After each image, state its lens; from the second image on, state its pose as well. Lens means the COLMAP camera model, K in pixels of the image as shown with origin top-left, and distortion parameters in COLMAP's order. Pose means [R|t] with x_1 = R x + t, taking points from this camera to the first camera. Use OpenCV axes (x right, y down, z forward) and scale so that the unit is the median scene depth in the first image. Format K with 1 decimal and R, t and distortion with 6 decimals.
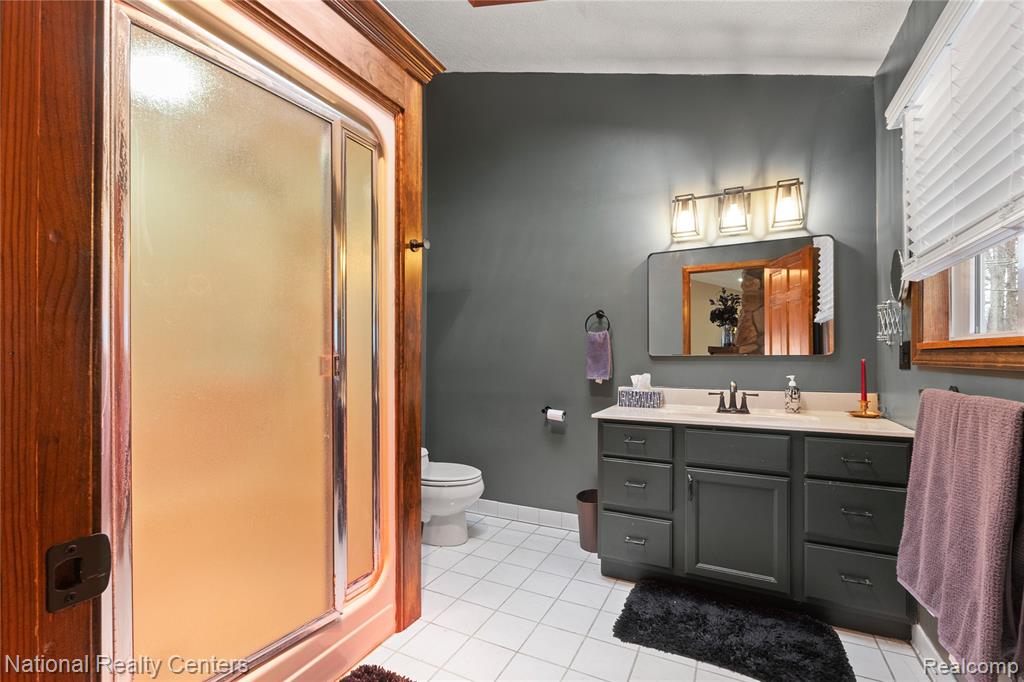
lens RADIAL K [[430.1, 0, 516.0], [0, 430.1, 347.6], [0, 0, 1]] dist [-0.009311, -0.000284]
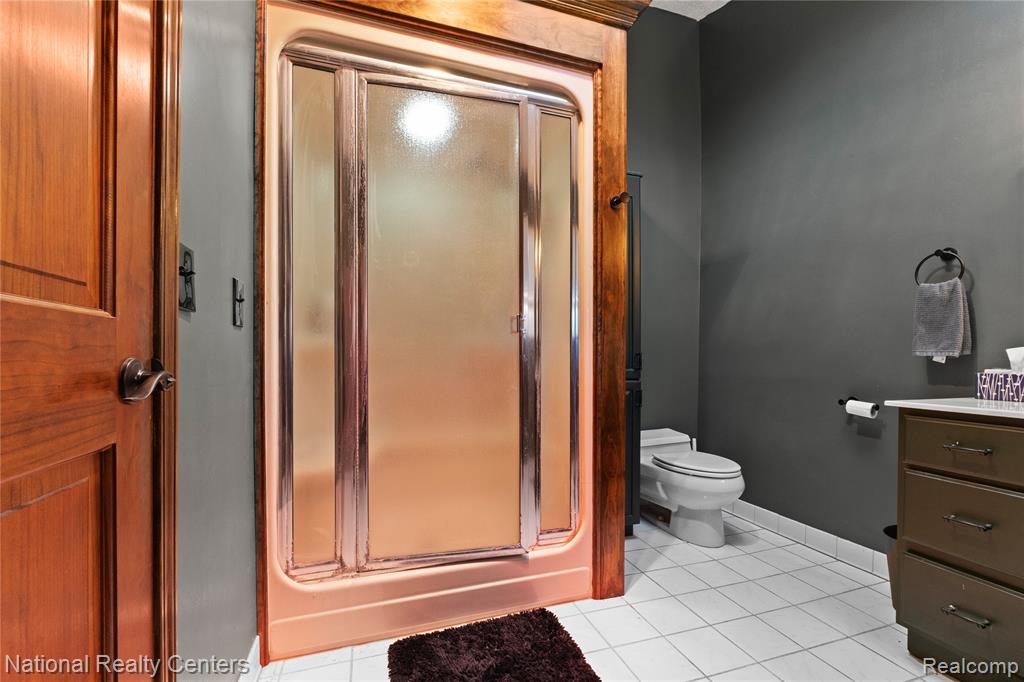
lens RADIAL K [[430.1, 0, 508.3], [0, 430.1, 350.4], [0, 0, 1]] dist [-0.009311, -0.000284]
pose [[0.715108, -0.000841, -0.699013, 0.253870], [0.007205, 0.999955, 0.006167, 0.080490], [0.698977, -0.009446, 0.715082, 0.150653]]
